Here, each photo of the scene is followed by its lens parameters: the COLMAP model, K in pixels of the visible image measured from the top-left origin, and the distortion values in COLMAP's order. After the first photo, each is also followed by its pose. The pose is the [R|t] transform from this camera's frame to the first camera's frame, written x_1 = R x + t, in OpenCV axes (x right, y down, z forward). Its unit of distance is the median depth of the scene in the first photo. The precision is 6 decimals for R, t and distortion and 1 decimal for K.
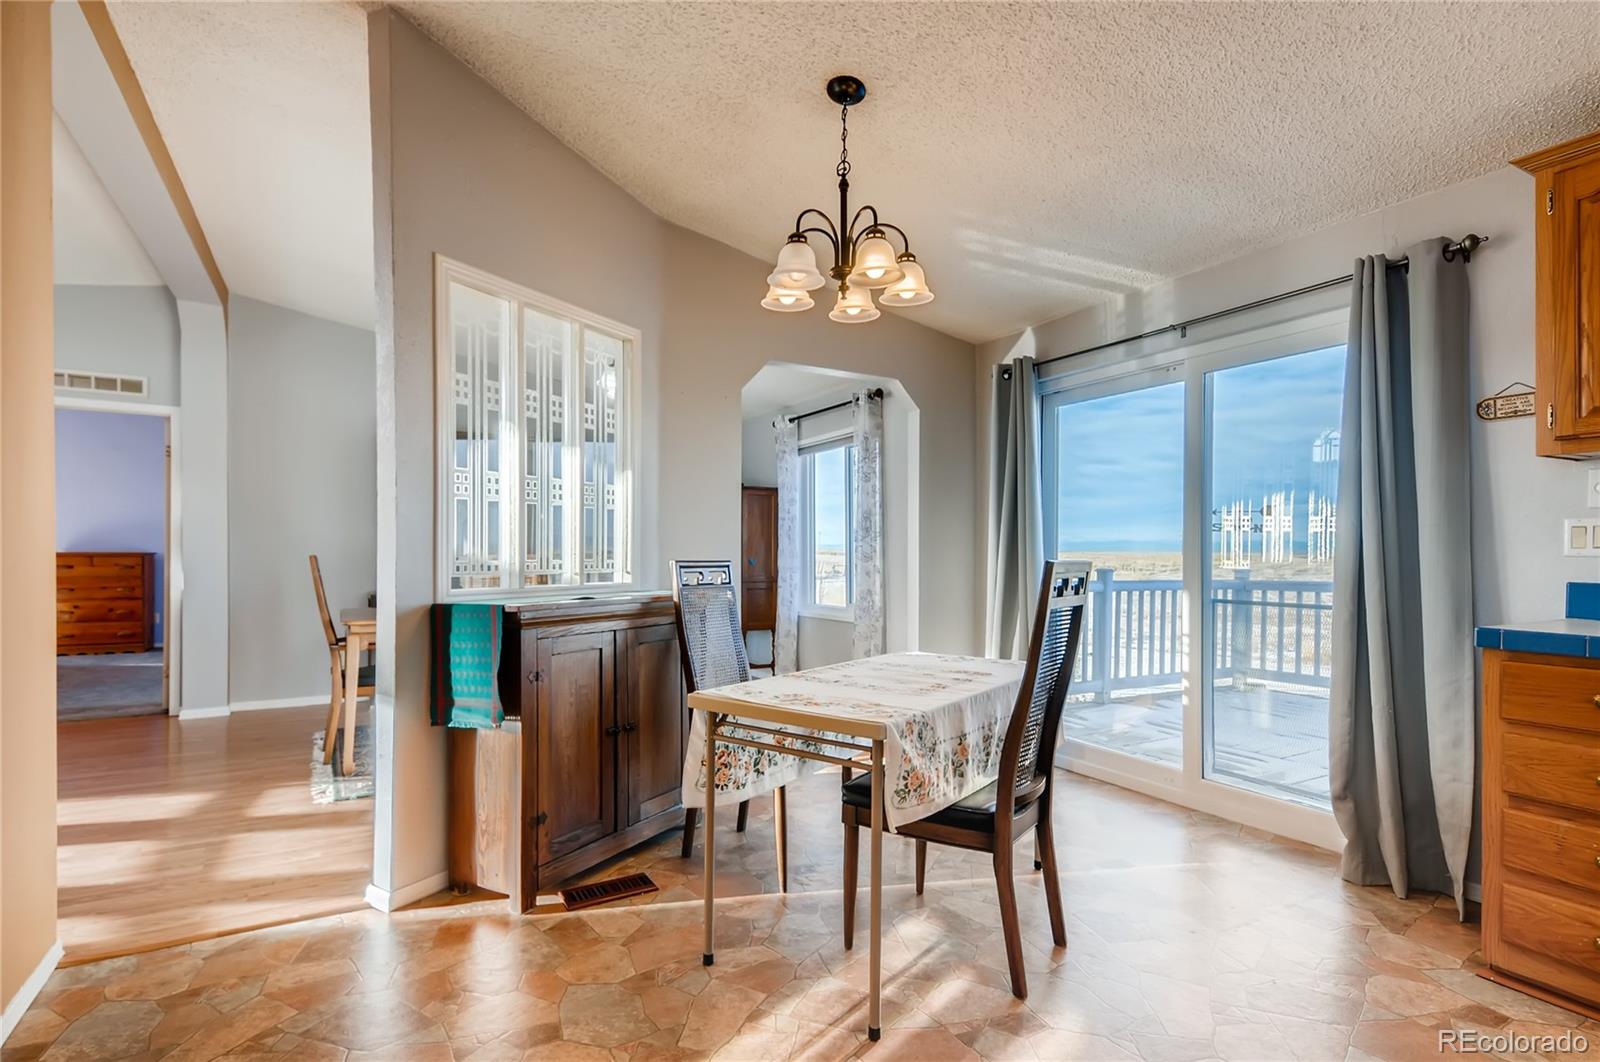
lens RADIAL K [[793.1, 0, 799.0], [0, 793.1, 541.1], [0, 0, 1]] dist [0.007284, -0.004196]
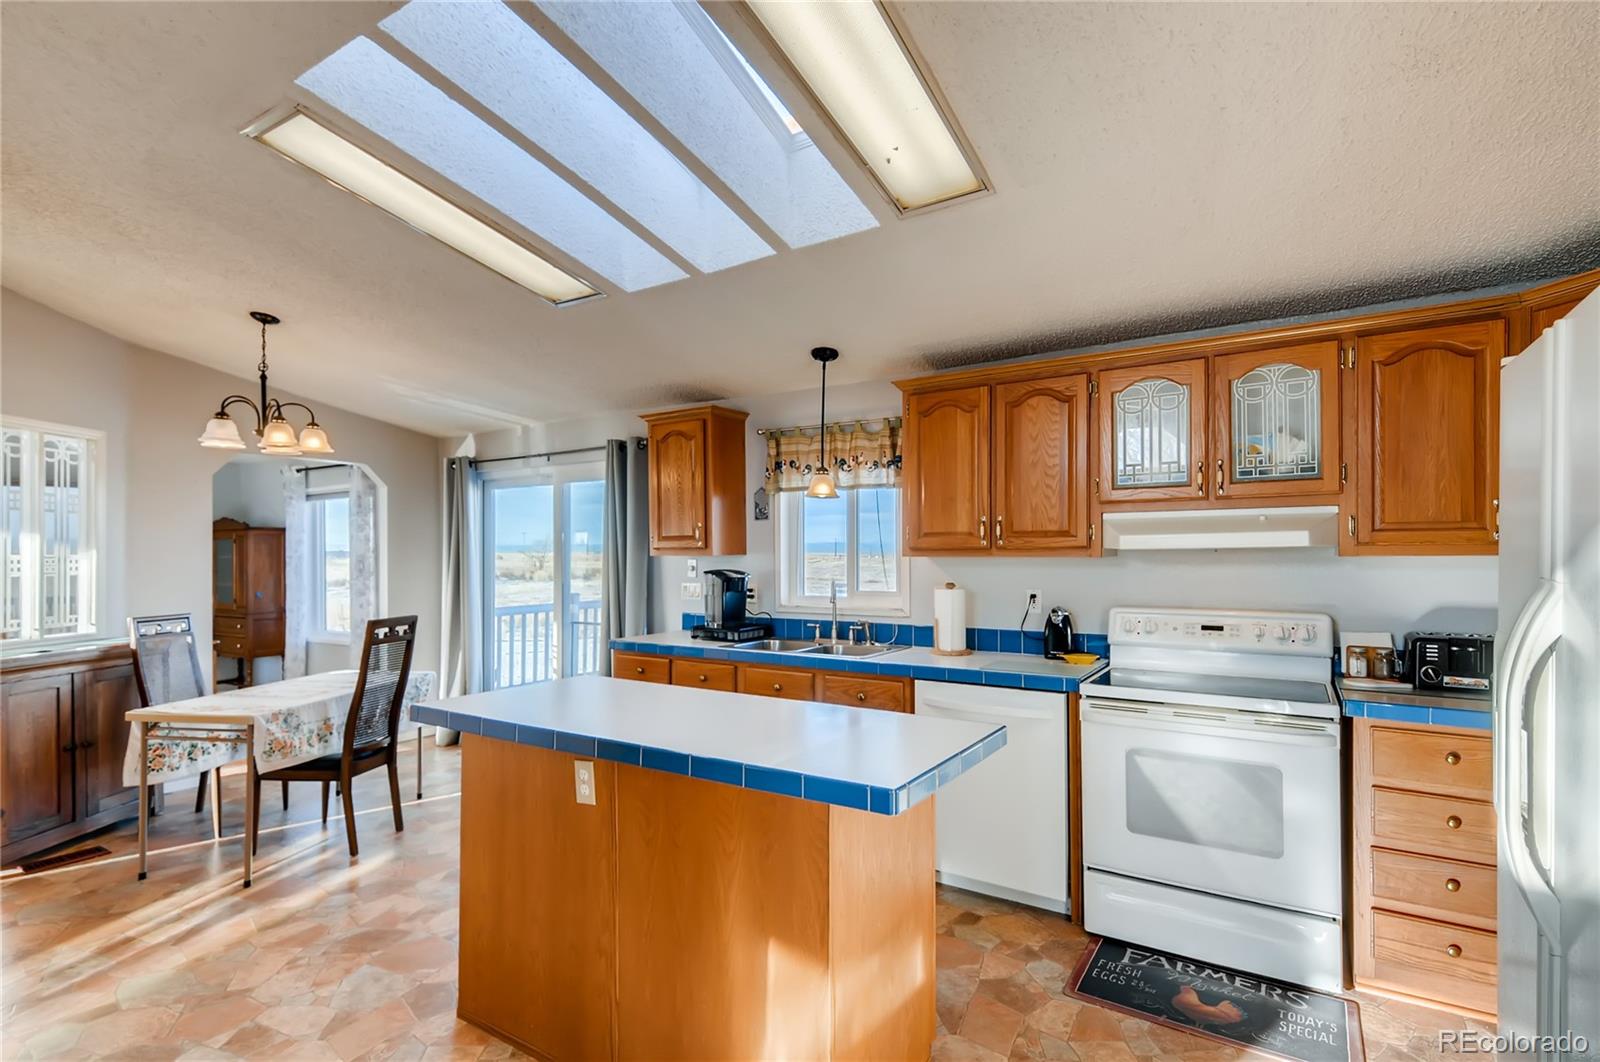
lens RADIAL K [[793.1, 0, 828.7], [0, 793.1, 542.4], [0, 0, 1]] dist [0.007284, -0.004196]
pose [[0.880131, -0.002585, 0.474725, 0.253387], [0.001484, 0.999995, 0.002694, -0.110055], [-0.474729, -0.001667, 0.880130, -0.788546]]
